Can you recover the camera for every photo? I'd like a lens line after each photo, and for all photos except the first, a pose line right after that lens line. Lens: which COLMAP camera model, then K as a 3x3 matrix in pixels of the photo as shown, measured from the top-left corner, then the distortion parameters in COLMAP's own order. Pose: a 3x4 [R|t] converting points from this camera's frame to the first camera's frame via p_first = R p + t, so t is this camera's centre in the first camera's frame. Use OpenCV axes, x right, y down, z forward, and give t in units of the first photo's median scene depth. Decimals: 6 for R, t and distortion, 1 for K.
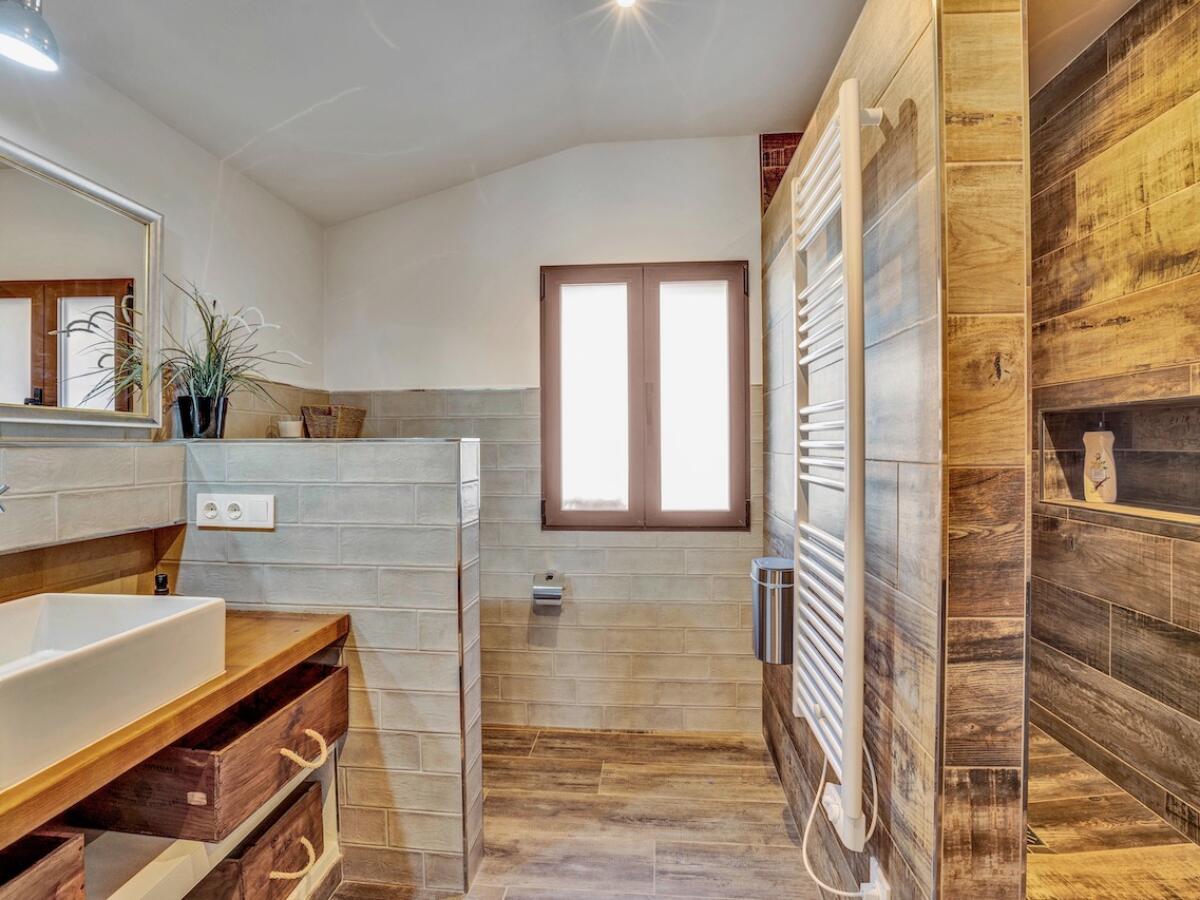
lens RADIAL K [[658.2, 0, 594.9], [0, 658.2, 429.6], [0, 0, 1]] dist [-0.065868, 0.023569]
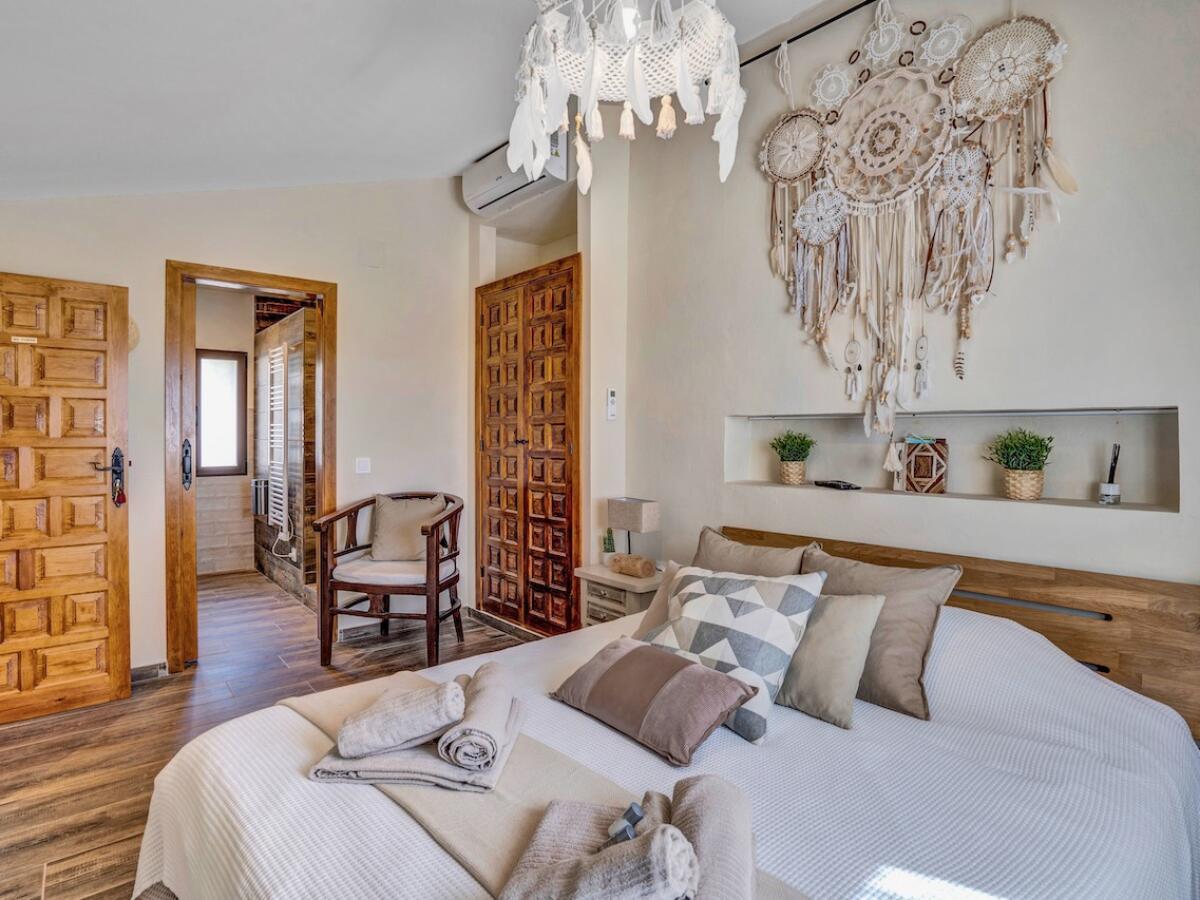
lens RADIAL K [[658.2, 0, 594.9], [0, 658.2, 429.6], [0, 0, 1]] dist [-0.065868, 0.023569]
pose [[0.722501, 0.001603, 0.691368, -0.538163], [-0.012178, 0.999872, 0.010408, -0.044950], [-0.691263, -0.015939, 0.722427, -1.754151]]
